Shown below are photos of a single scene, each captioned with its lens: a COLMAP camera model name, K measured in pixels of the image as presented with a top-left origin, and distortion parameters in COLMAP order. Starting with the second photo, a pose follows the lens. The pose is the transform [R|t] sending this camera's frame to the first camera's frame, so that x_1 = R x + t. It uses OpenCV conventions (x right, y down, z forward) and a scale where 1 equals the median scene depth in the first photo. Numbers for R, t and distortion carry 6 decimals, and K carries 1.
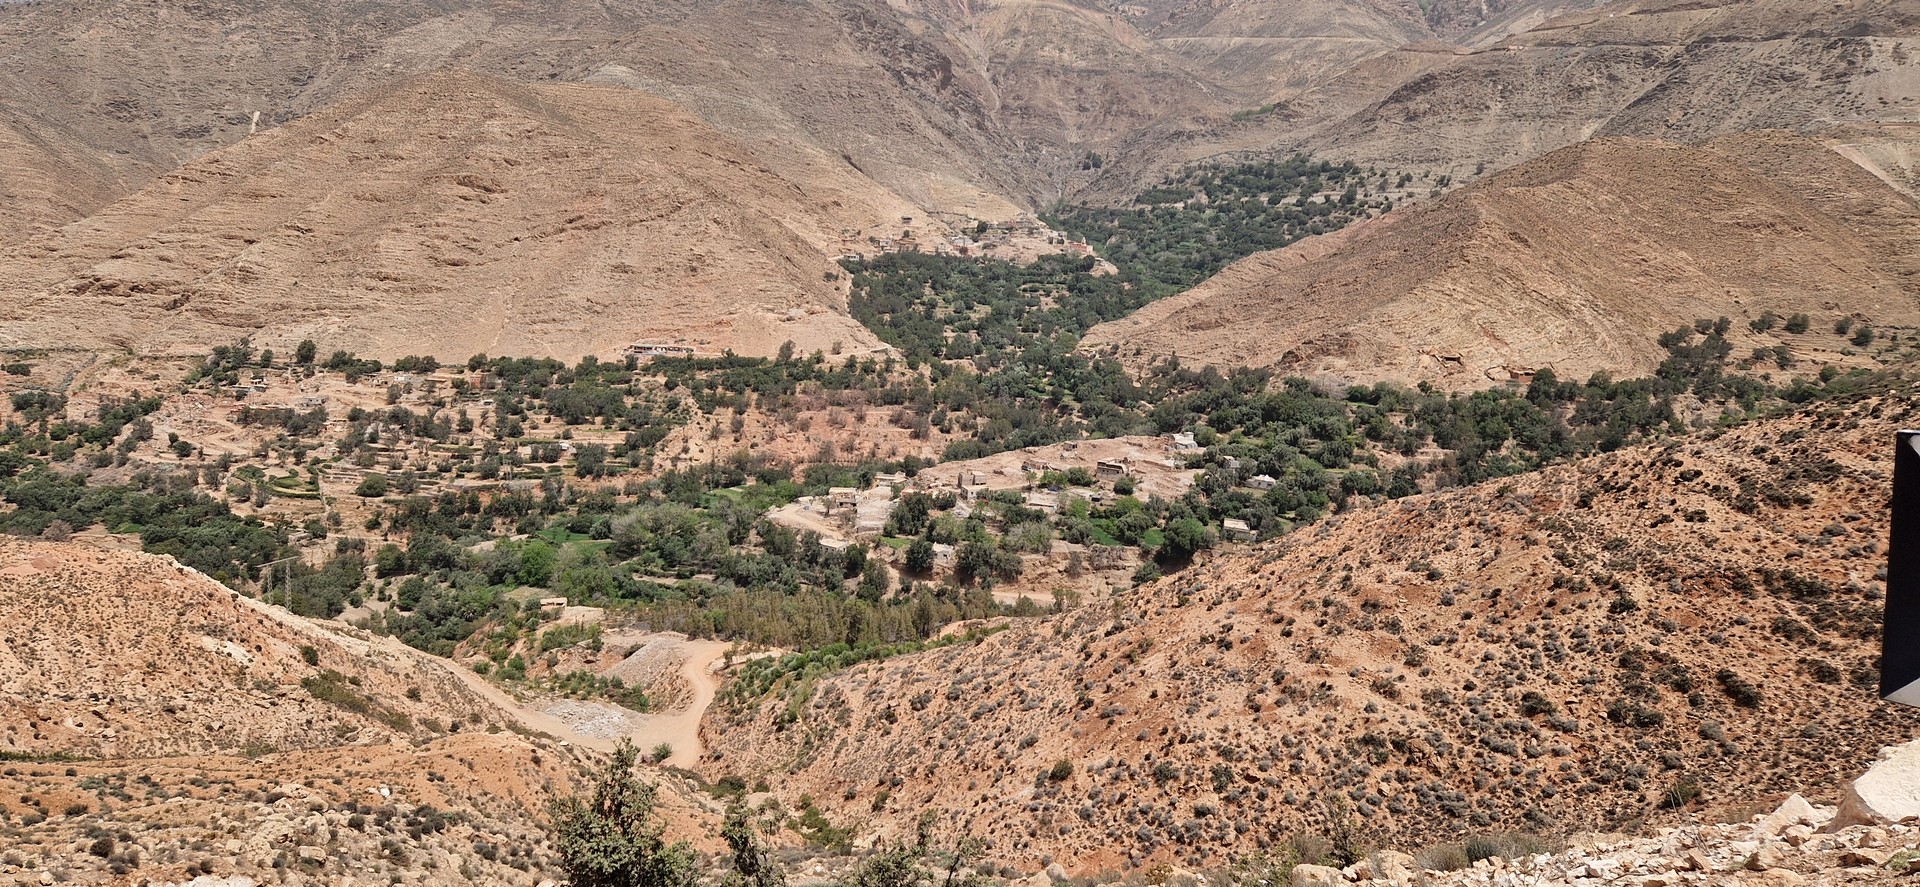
lens RADIAL K [[1101.3, 0, 981.0], [0, 1101.3, 424.0], [0, 0, 1]] dist [0.063917, -0.000272]
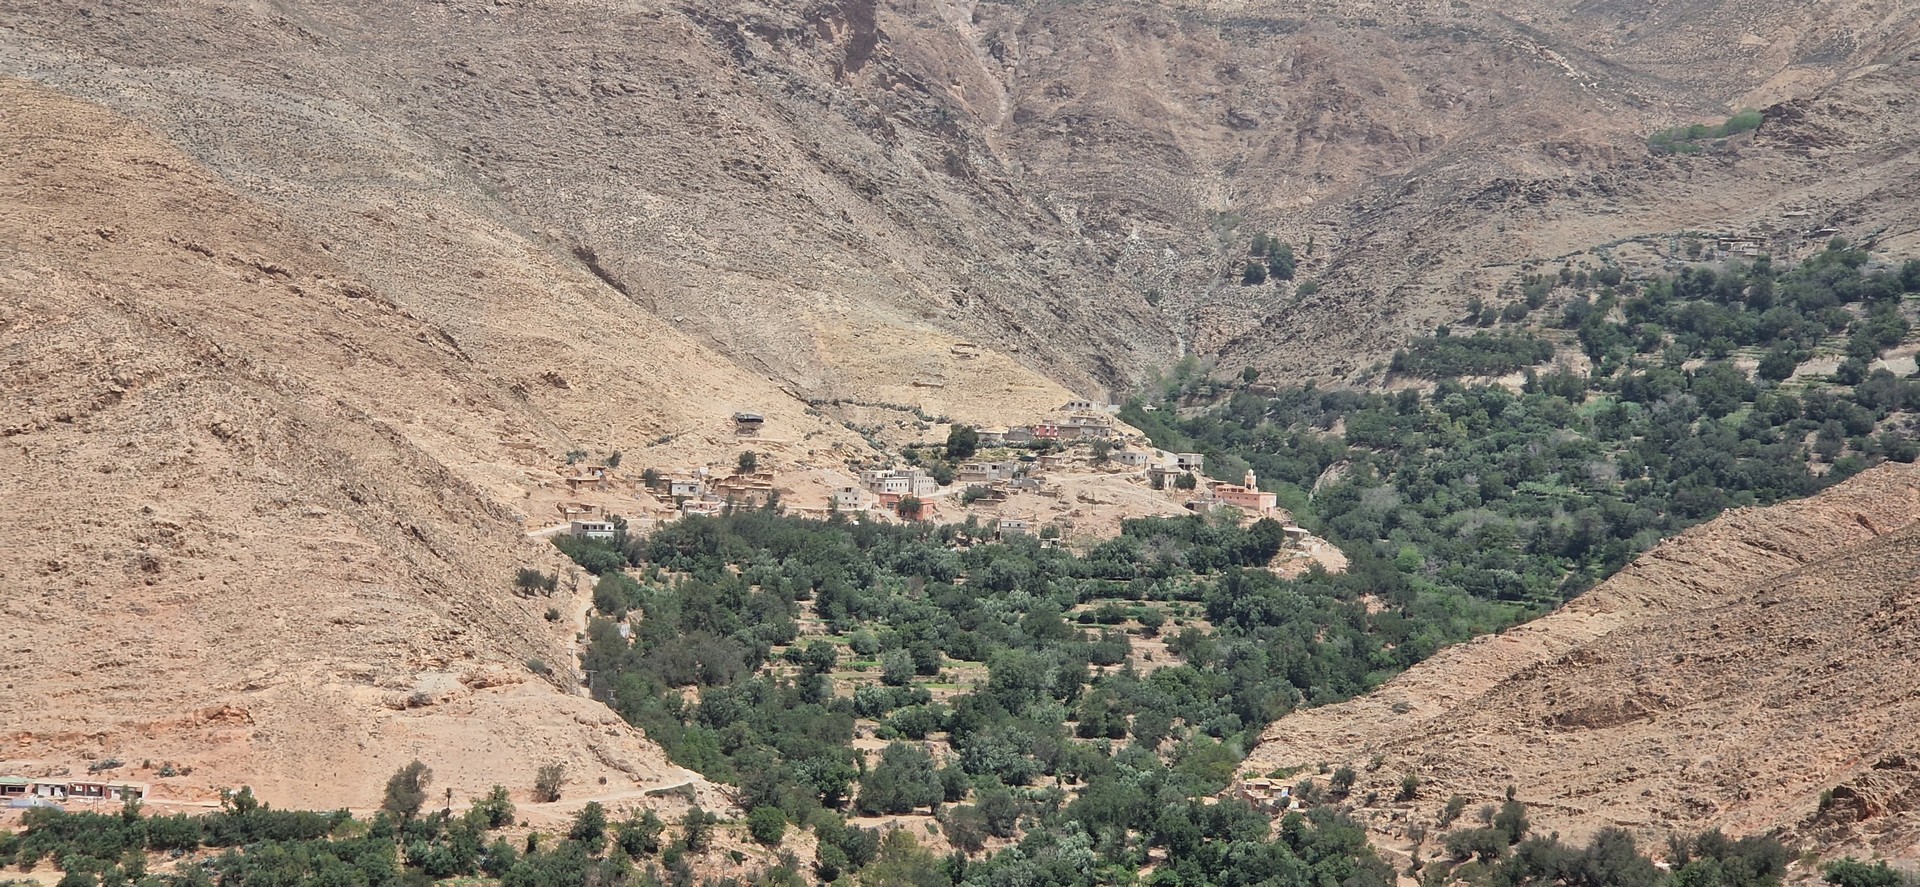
lens RADIAL K [[3618.2, 0, 959.5], [0, 3618.2, 444.0], [0, 0, 1]] dist [-0.028974, 0.000000]
pose [[0.999989, -0.004697, -0.000016, 0.000250], [0.004622, 0.984644, -0.174515, 0.024864], [0.000835, 0.174513, 0.984655, -0.143759]]
